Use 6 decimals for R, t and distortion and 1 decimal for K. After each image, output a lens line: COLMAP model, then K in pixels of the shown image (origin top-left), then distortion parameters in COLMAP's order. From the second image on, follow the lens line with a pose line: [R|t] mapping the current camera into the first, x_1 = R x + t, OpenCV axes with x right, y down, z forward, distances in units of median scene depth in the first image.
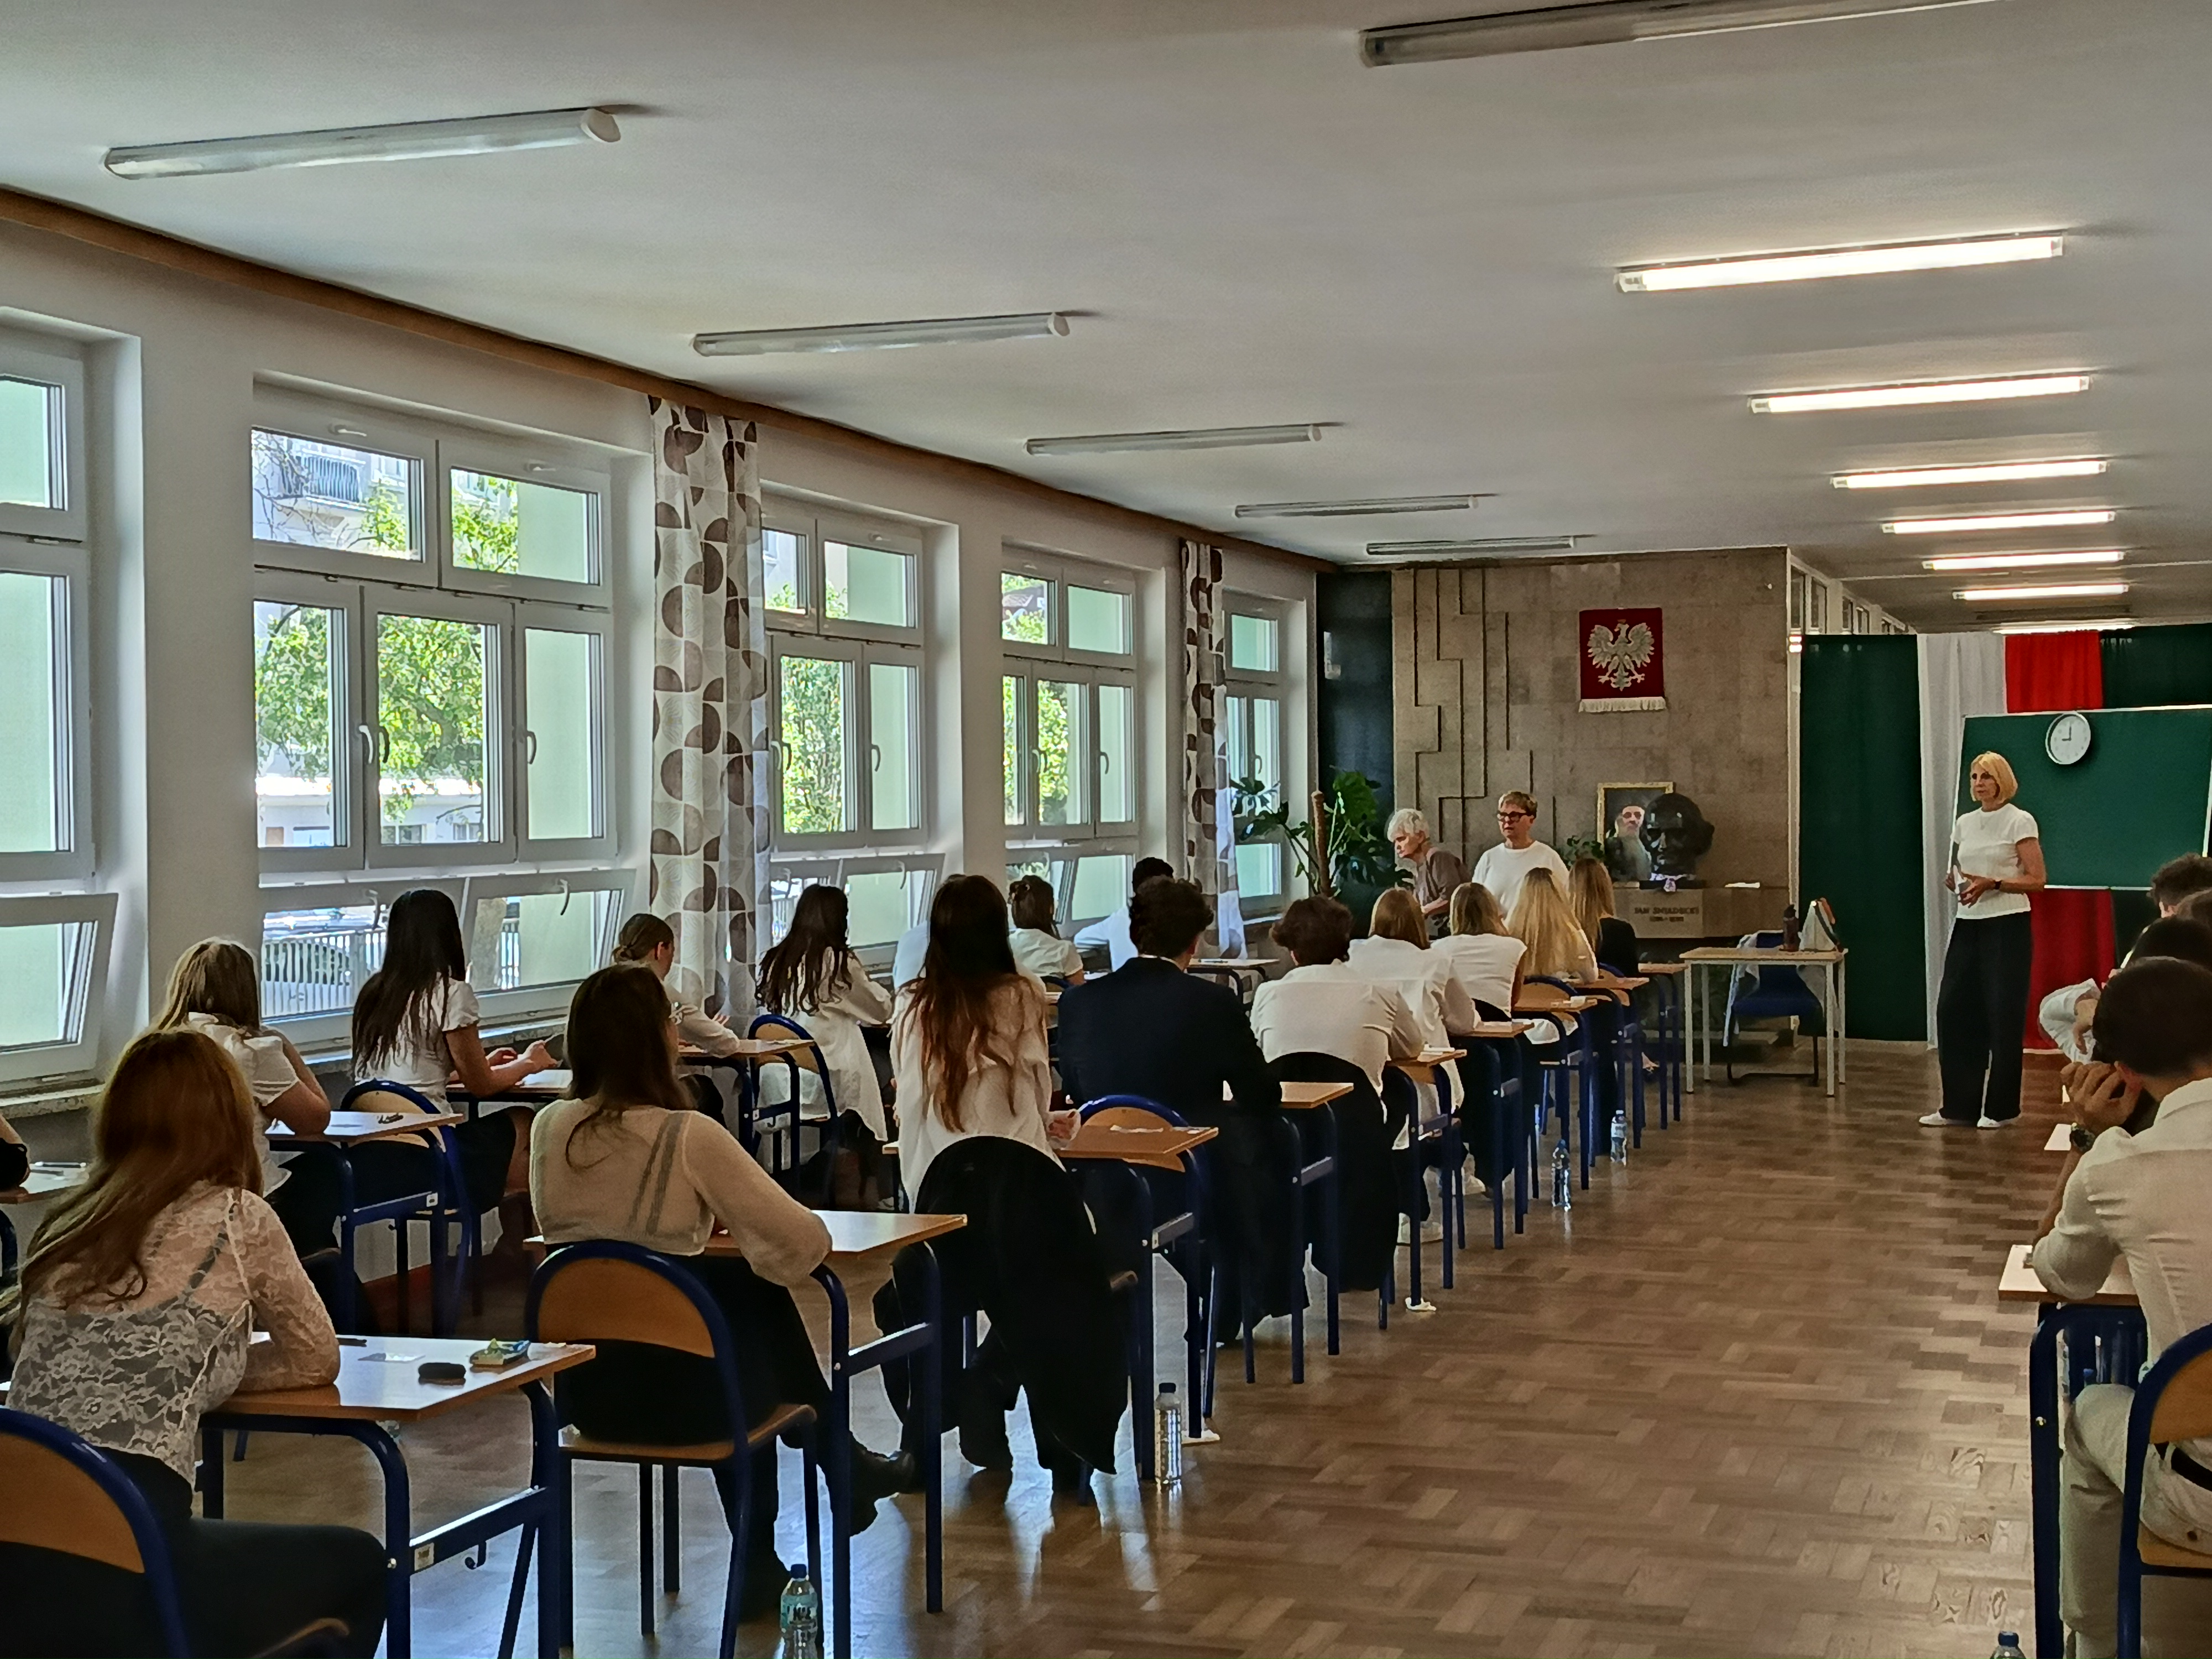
lens RADIAL K [[3010.7, 0, 1114.9], [0, 3010.7, 825.6], [0, 0, 1]] dist [0.200817, -0.618843]
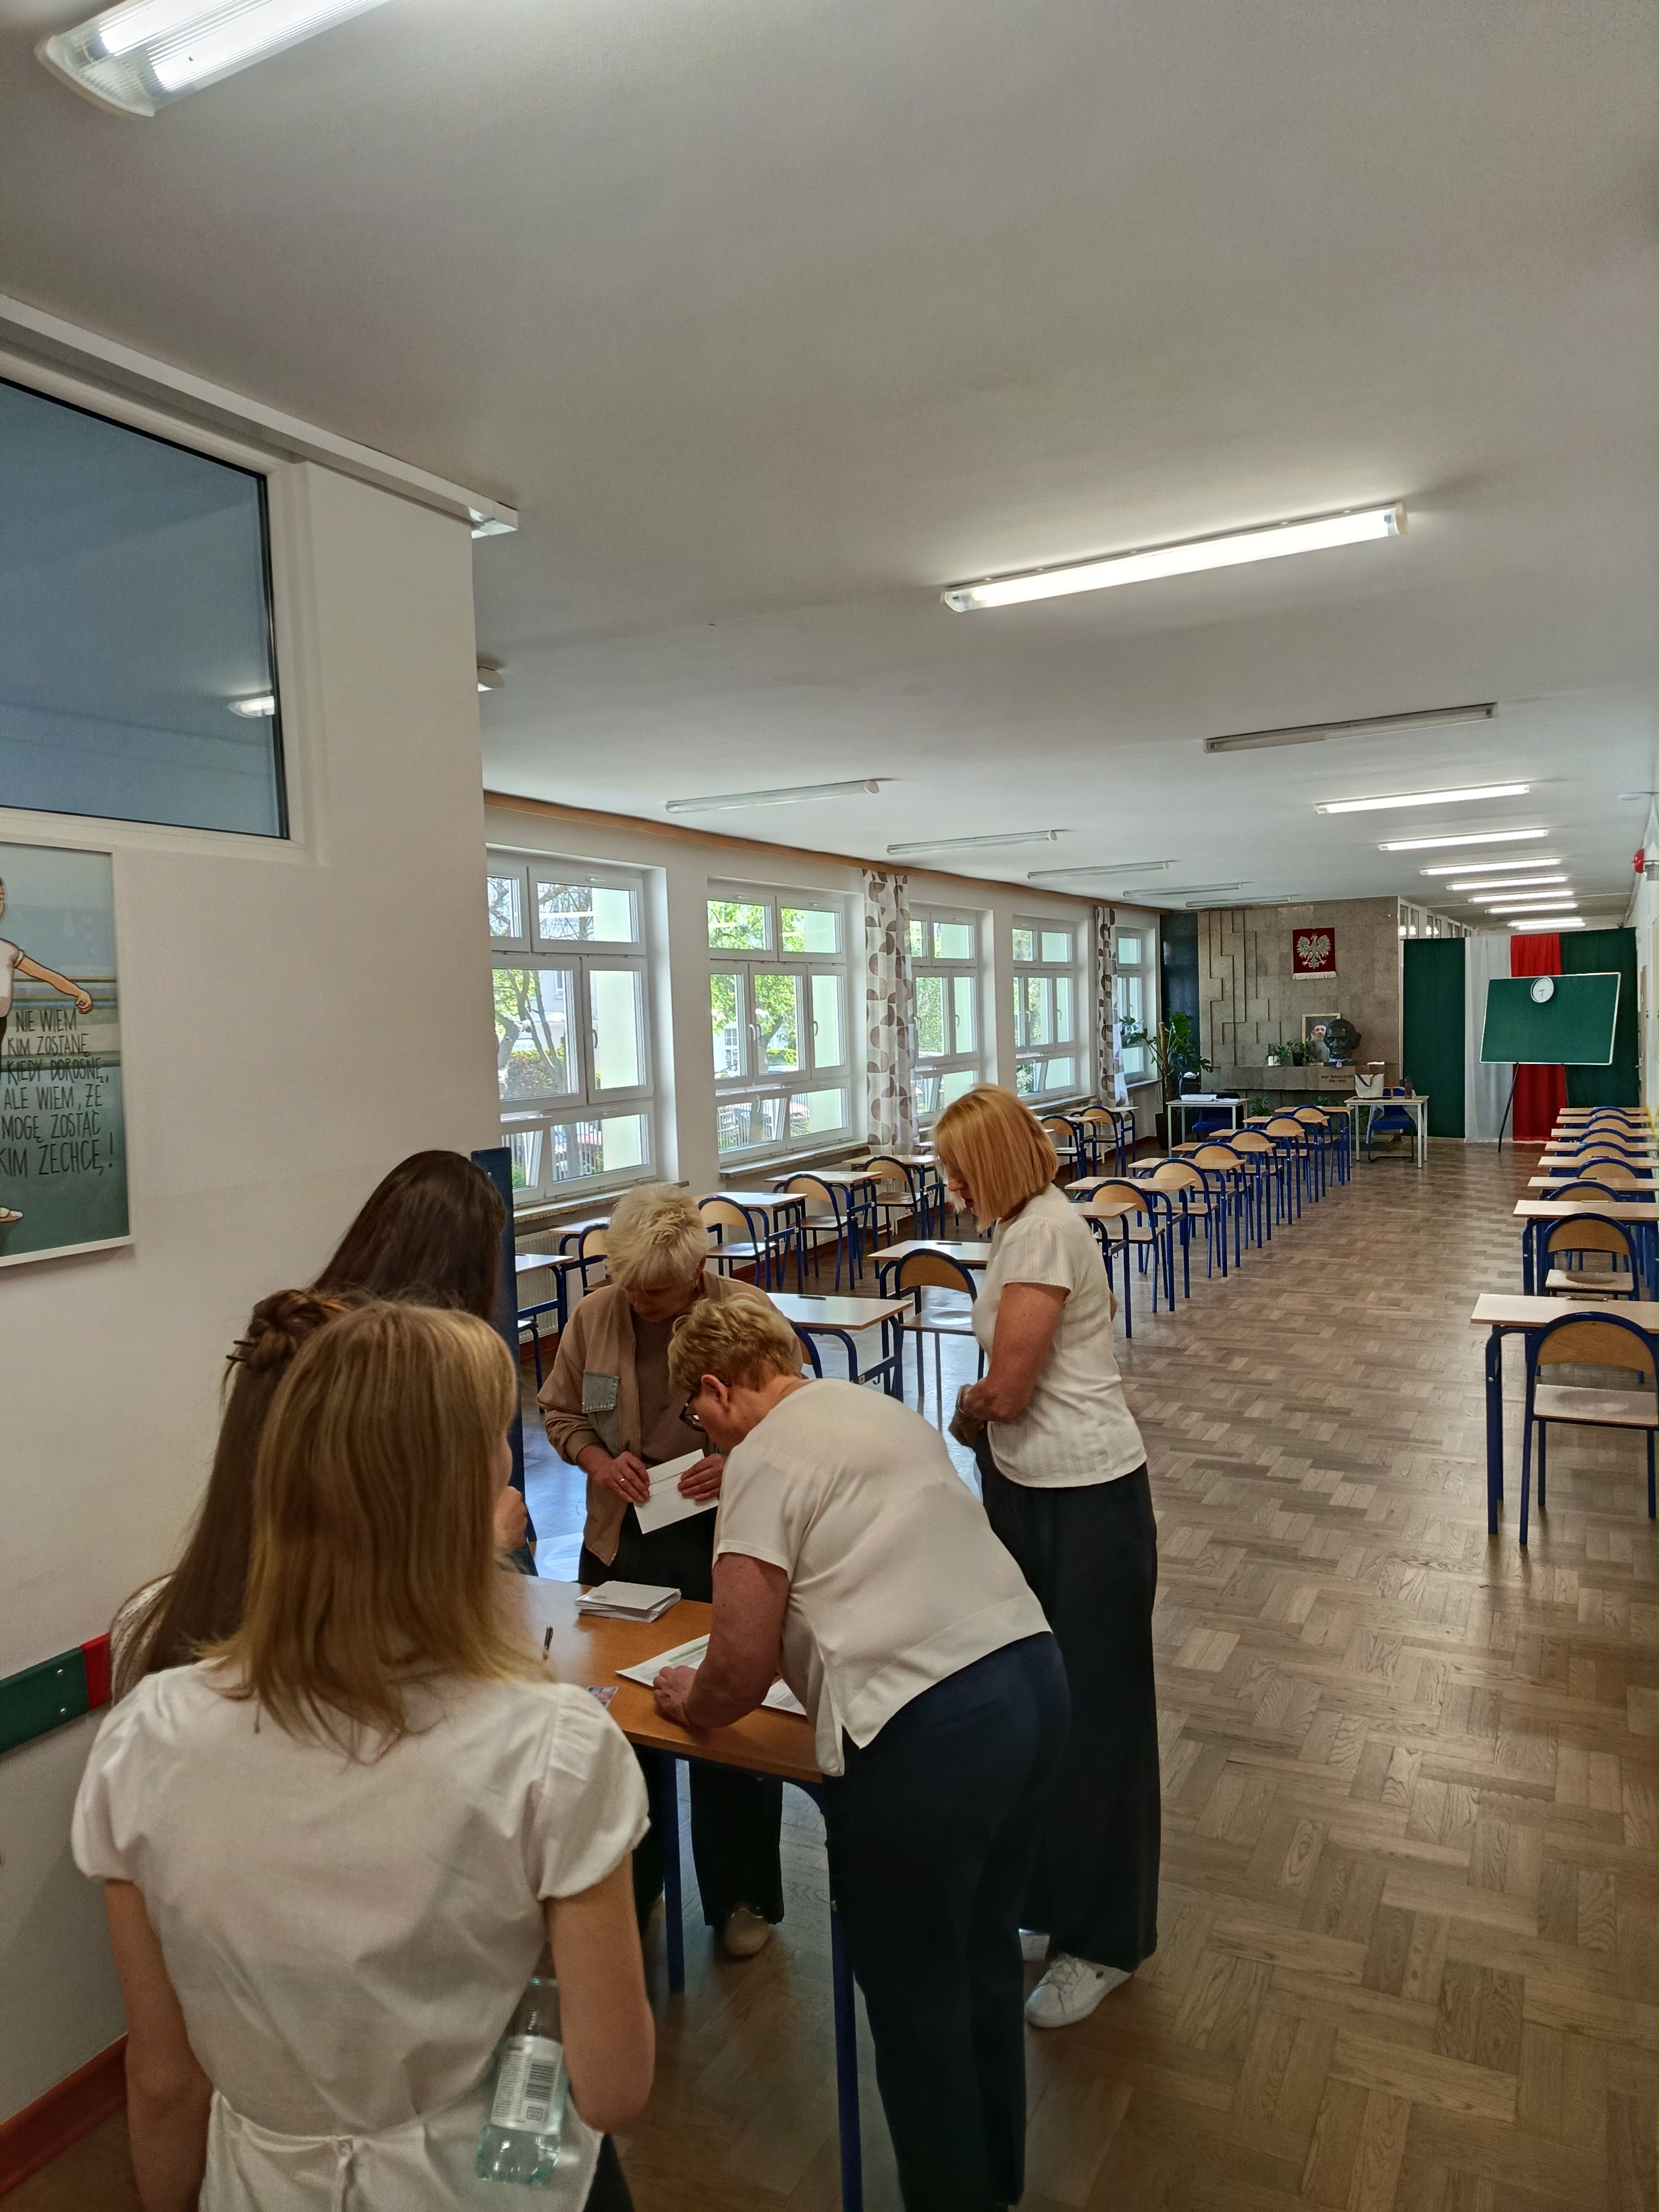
lens RADIAL K [[1541.2, 0, 829.5], [0, 1541.2, 1106.0], [0, 0, 1]] dist [0.053022, -0.032487]
pose [[0.990833, -0.015120, -0.134241, -0.029162], [0.023041, 0.998071, 0.057647, -0.033729], [0.133110, -0.060211, 0.989271, -0.137491]]
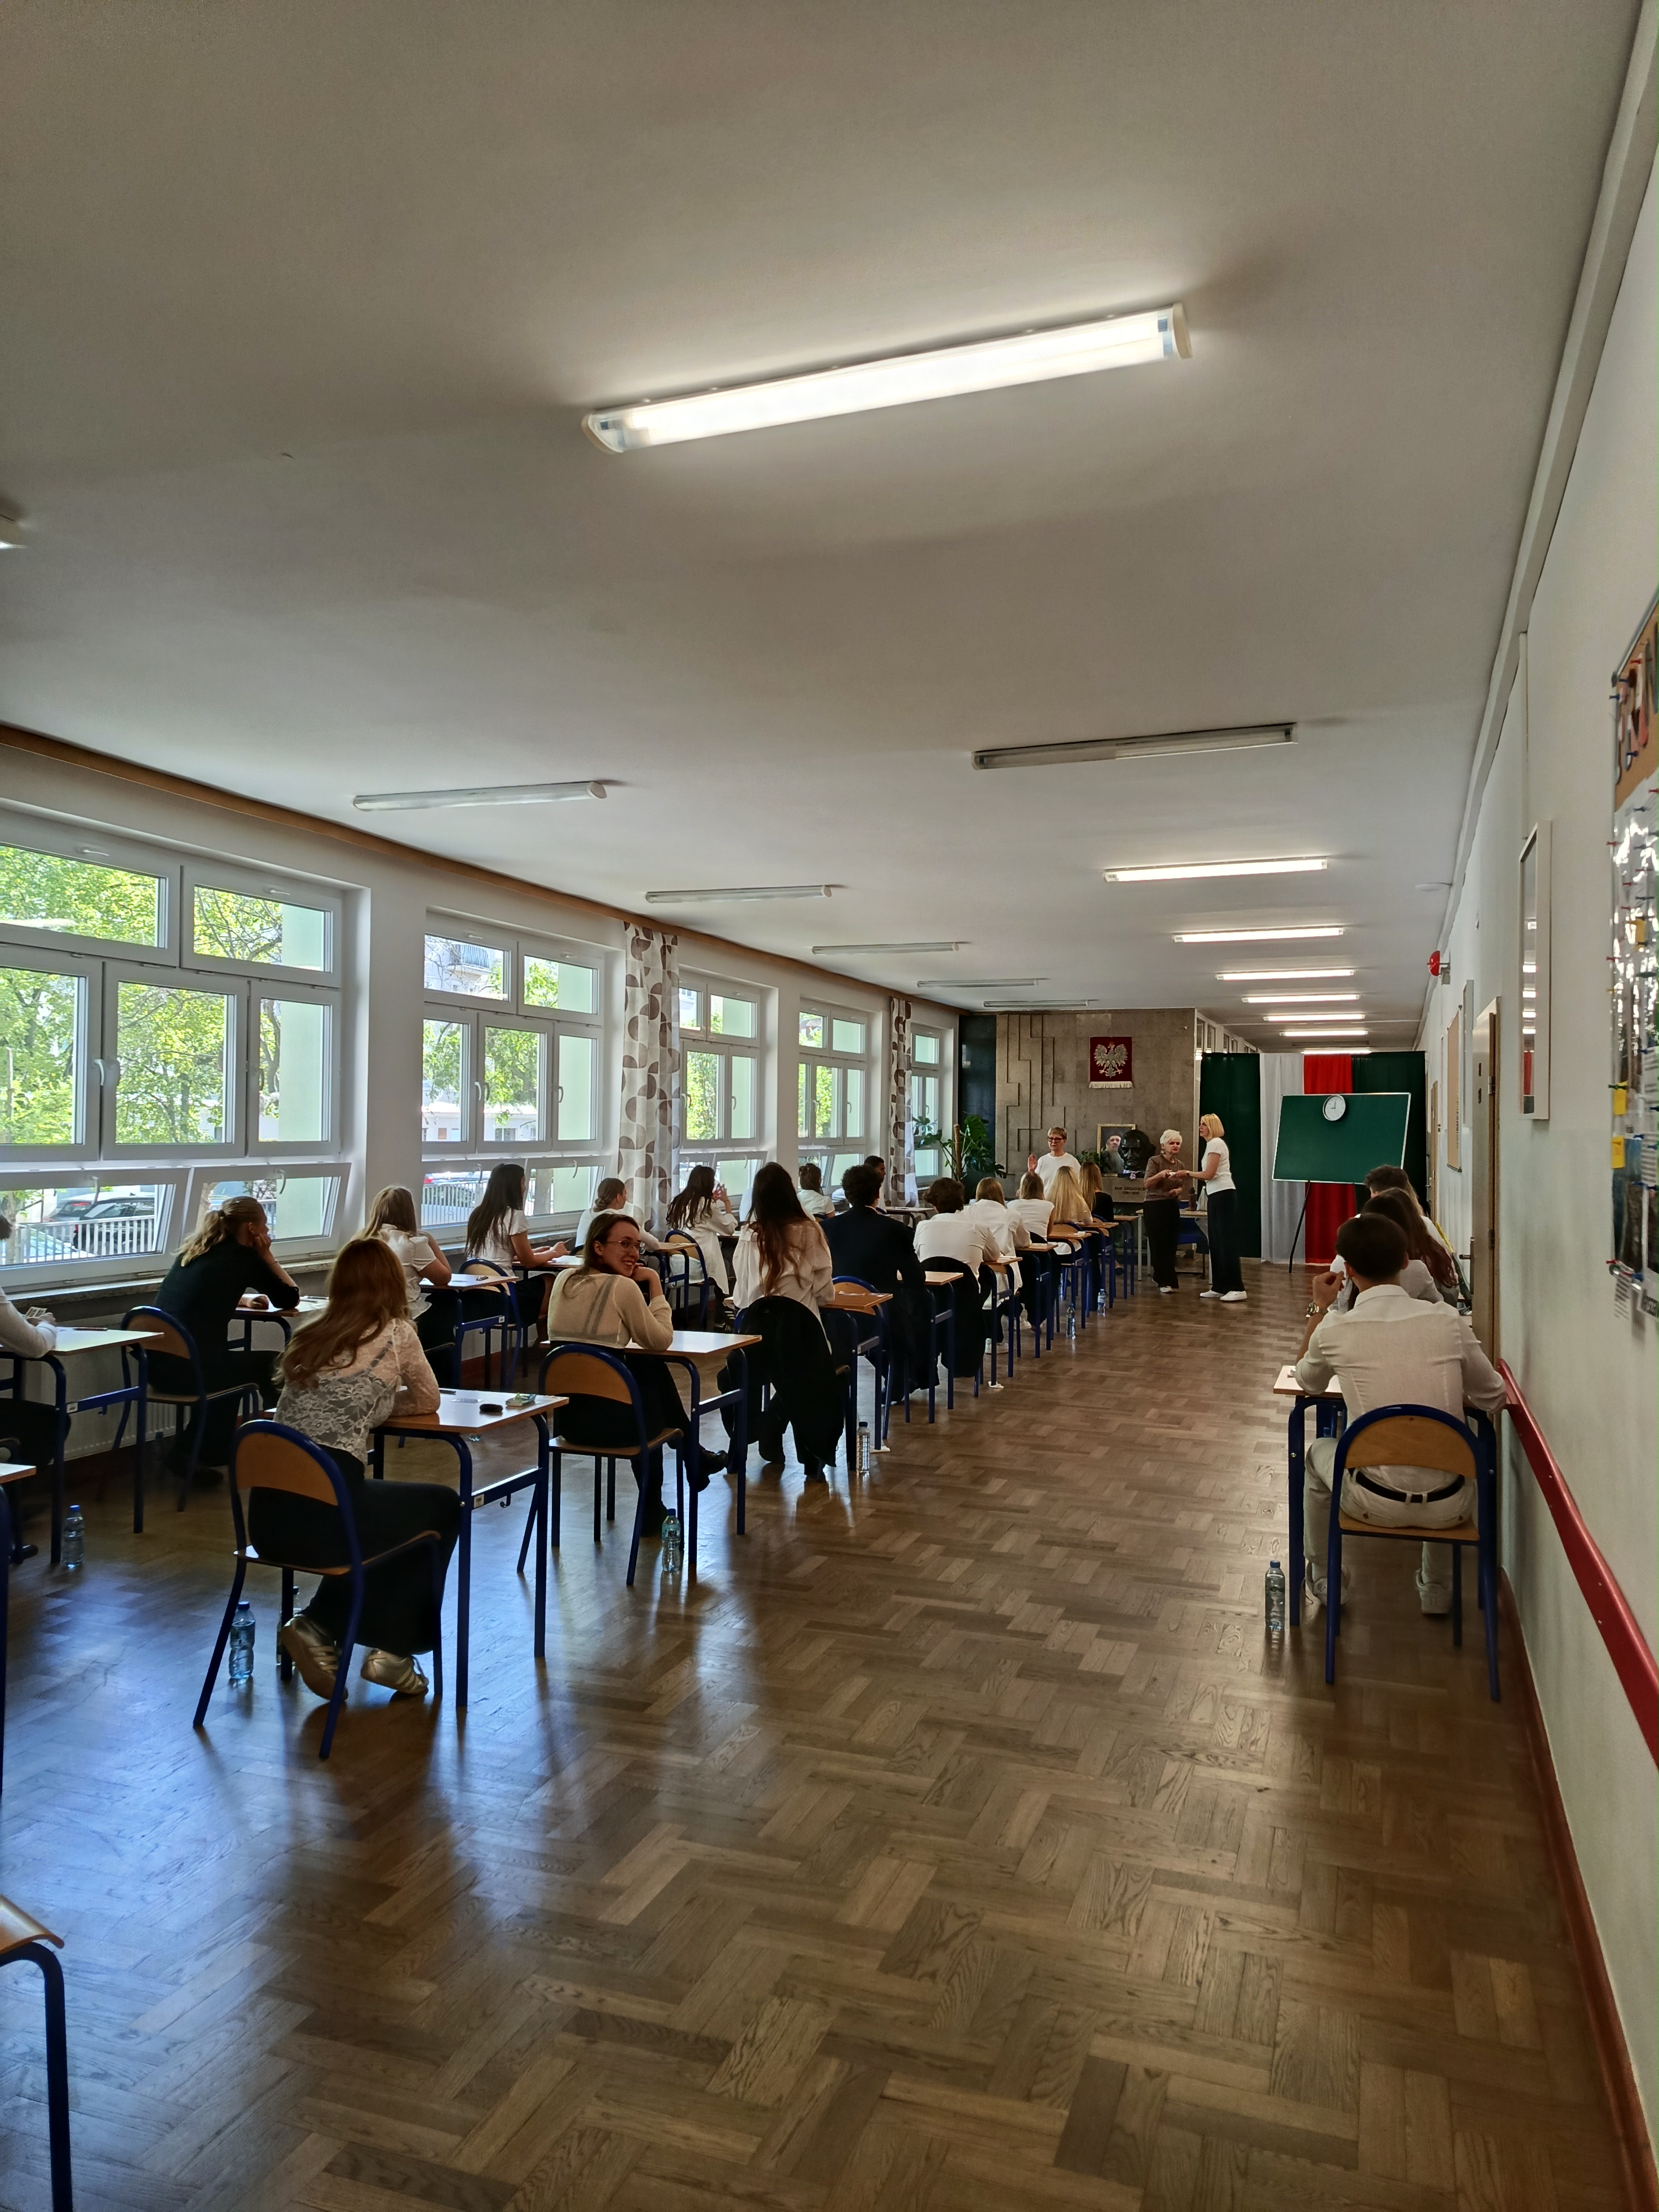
lens RADIAL K [[1511.3, 0, 839.3], [0, 1511.3, 1107.7], [0, 0, 1]] dist [0.117519, -0.162088]
pose [[0.999574, 0.024400, -0.015987, 0.008555], [-0.024701, 0.999516, -0.018899, -0.002602], [0.015518, 0.019286, 0.999694, -0.003412]]
